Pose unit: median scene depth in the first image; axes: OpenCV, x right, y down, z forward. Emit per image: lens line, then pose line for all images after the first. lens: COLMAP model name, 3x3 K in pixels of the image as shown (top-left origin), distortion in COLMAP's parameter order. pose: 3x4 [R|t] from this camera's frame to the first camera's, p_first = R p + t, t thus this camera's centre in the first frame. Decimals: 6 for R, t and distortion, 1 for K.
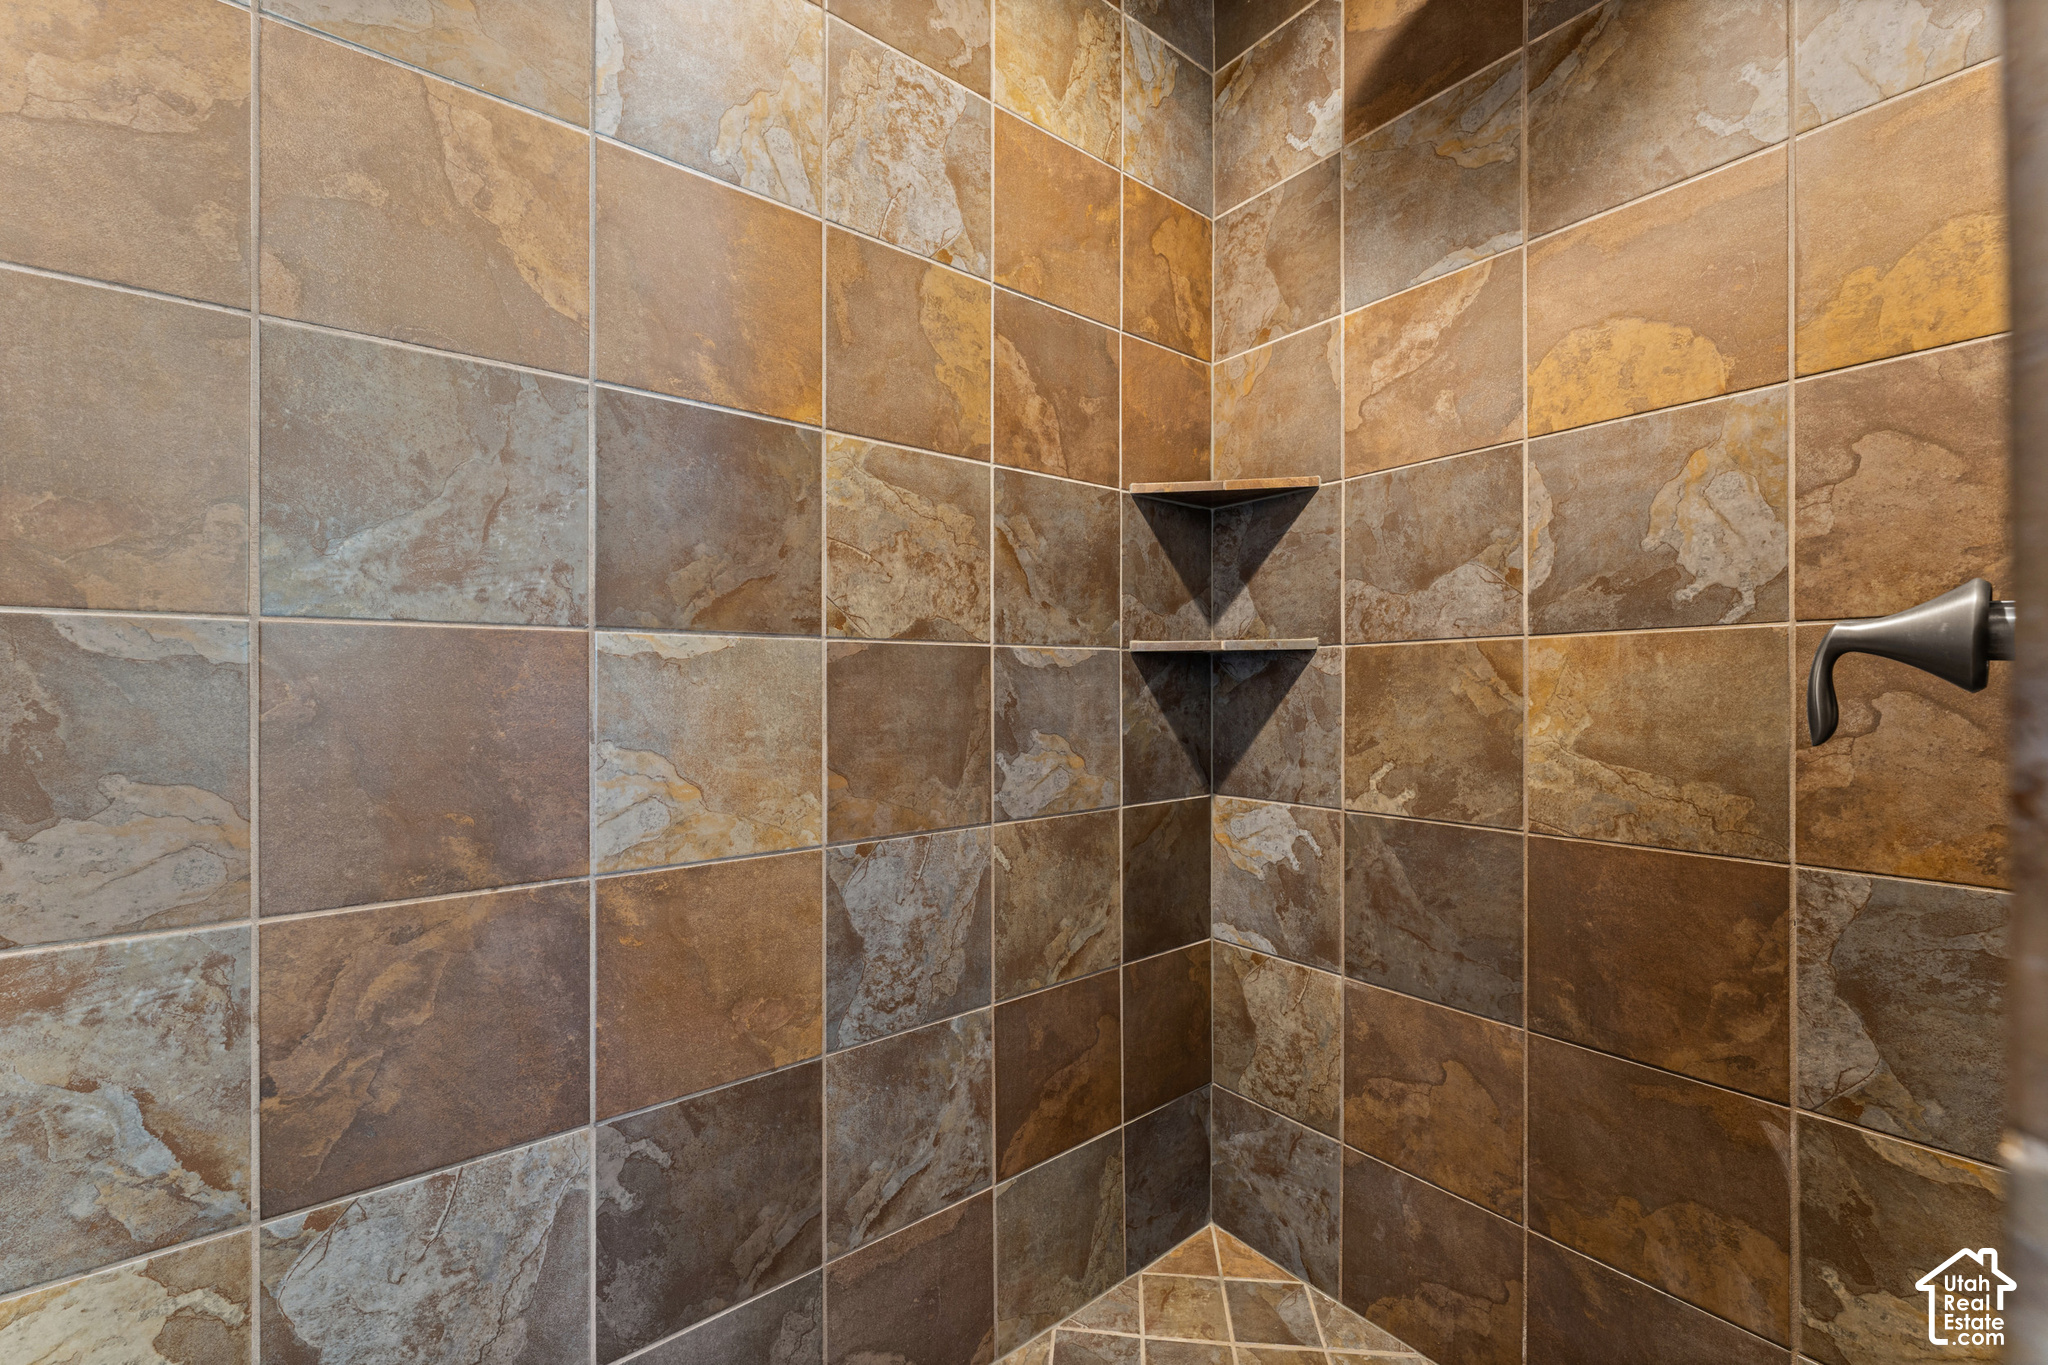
lens RADIAL K [[819.6, 0, 1024.3], [0, 819.6, 680.6], [0, 0, 1]] dist [-0.001333, -0.000357]
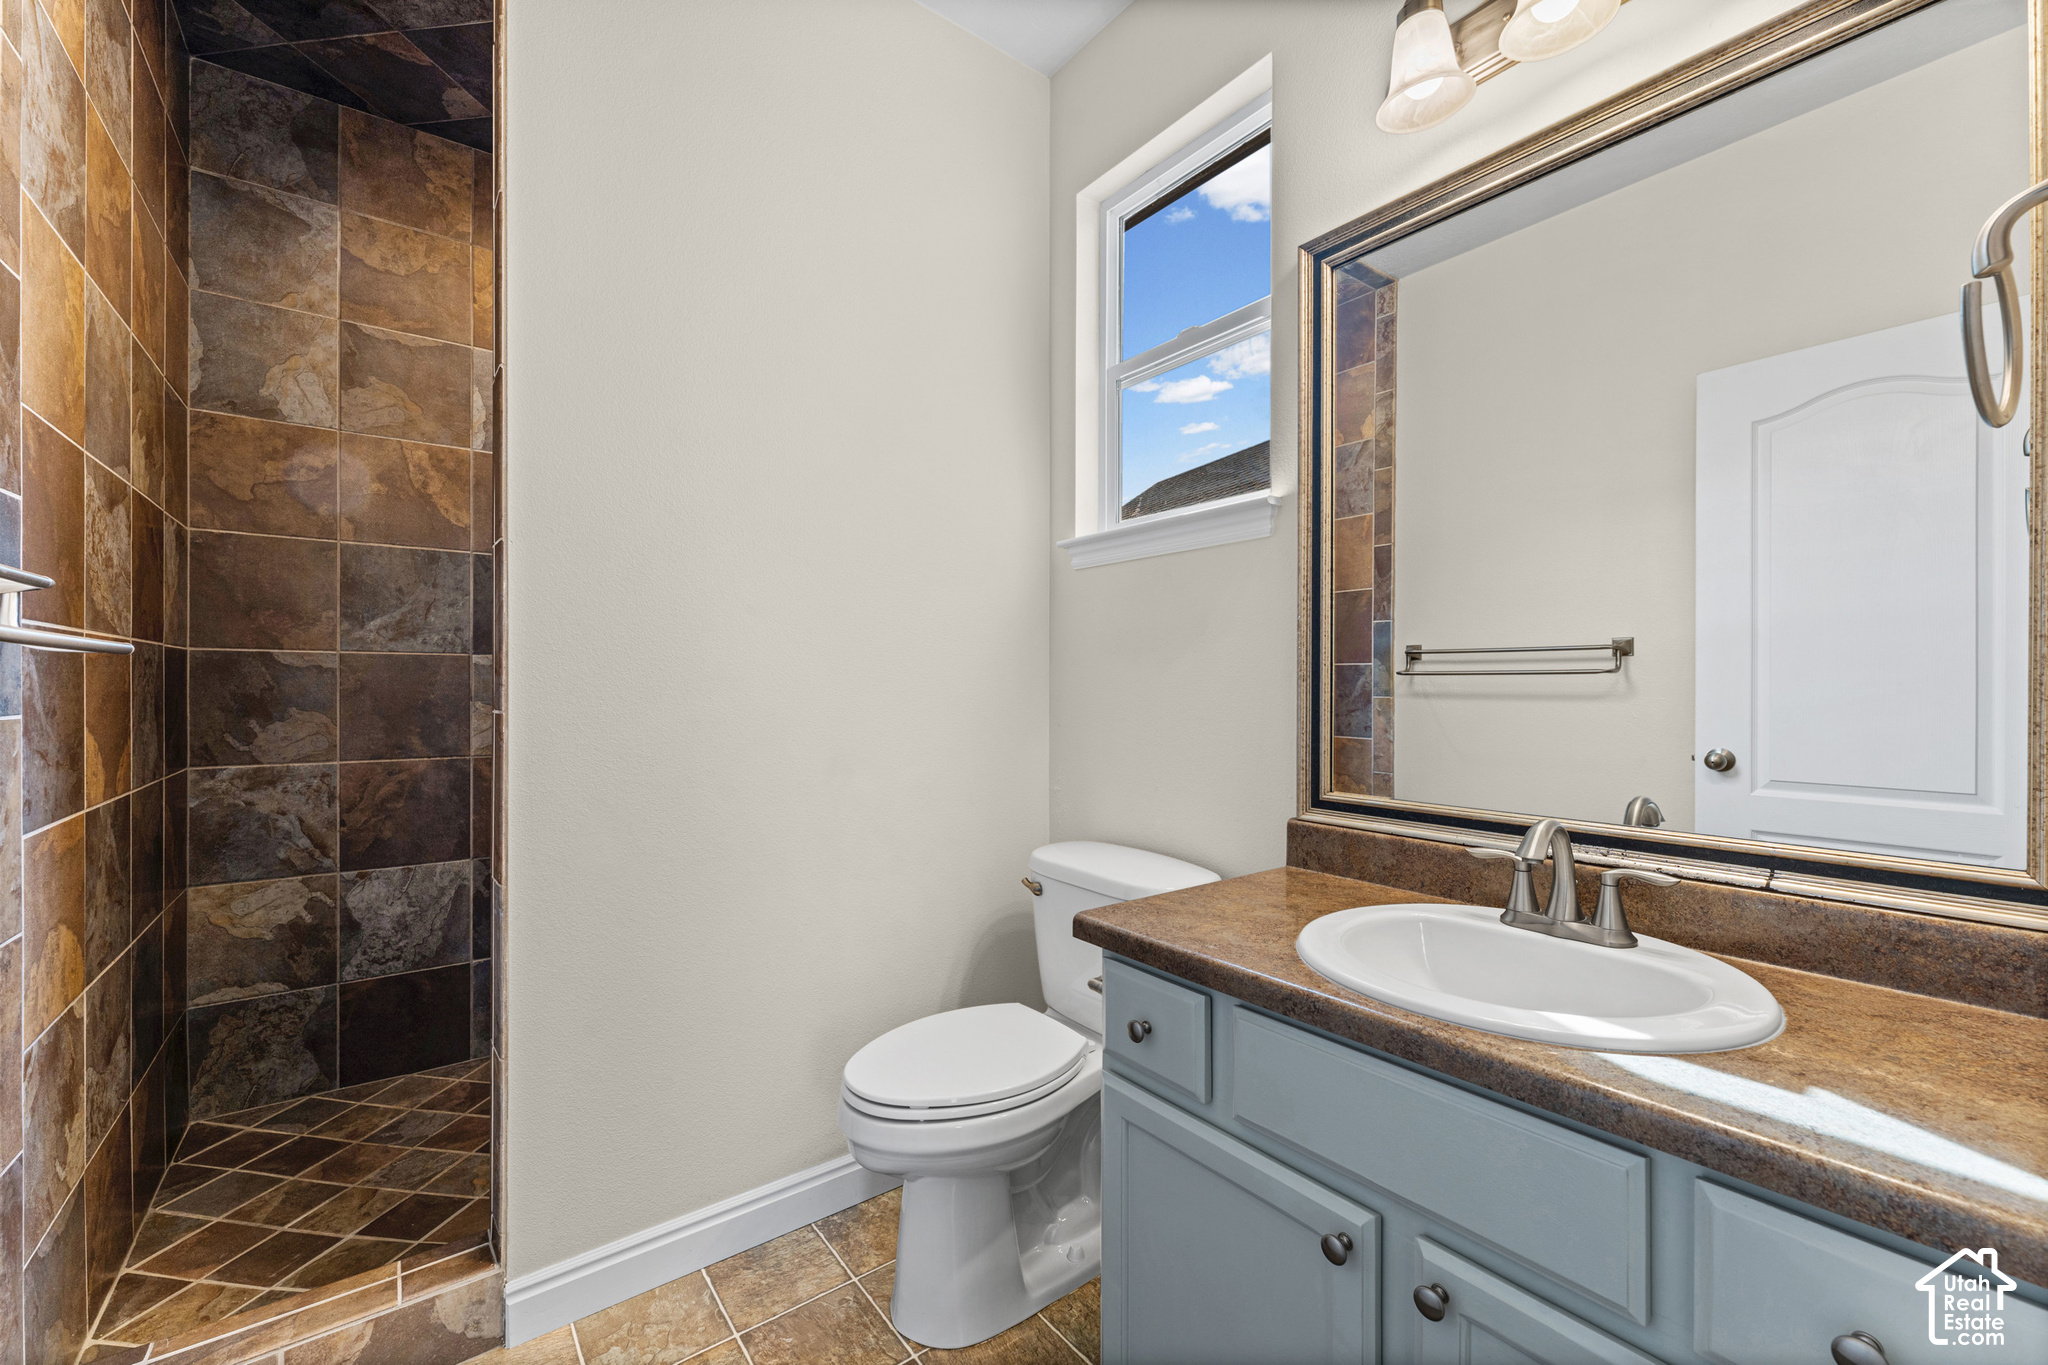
lens RADIAL K [[819.6, 0, 1023.7], [0, 819.6, 687.6], [0, 0, 1]] dist [-0.001333, -0.000357]
pose [[0.999828, -0.002157, -0.018412, 1.333762], [0.002079, 0.999989, -0.004258, 0.057868], [0.018421, 0.004219, 0.999821, -1.613861]]
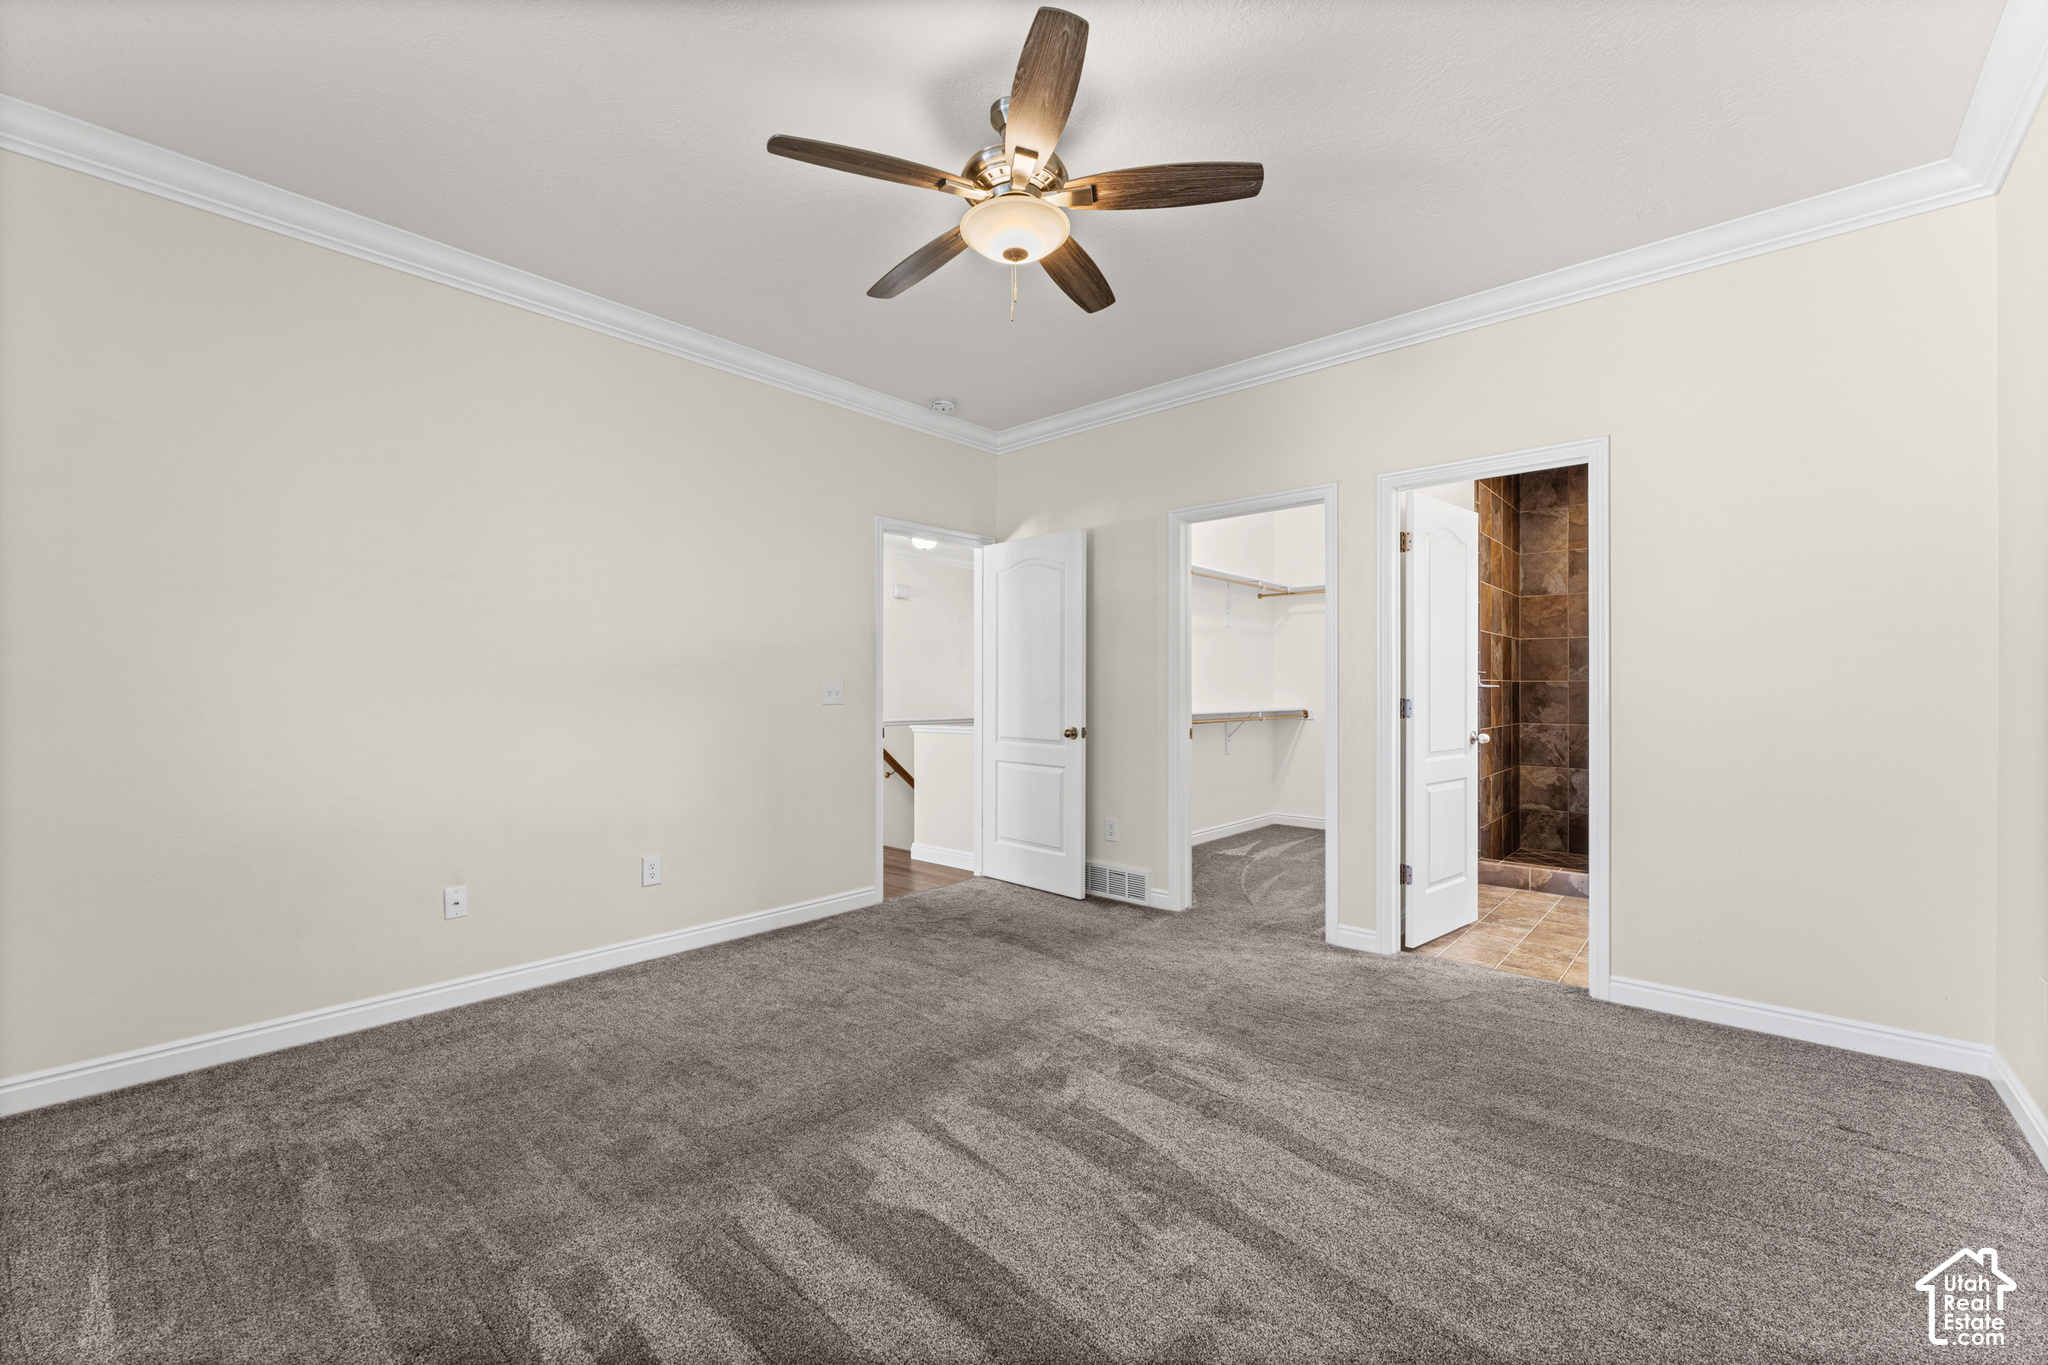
lens RADIAL K [[819.6, 0, 1021.3], [0, 819.6, 689.4], [0, 0, 1]] dist [-0.001333, -0.000357]
pose [[0.171145, -0.001732, -0.985244, 4.845789], [-0.002545, 0.999994, -0.002200, 0.022901], [0.985243, 0.002884, 0.171140, -4.517451]]
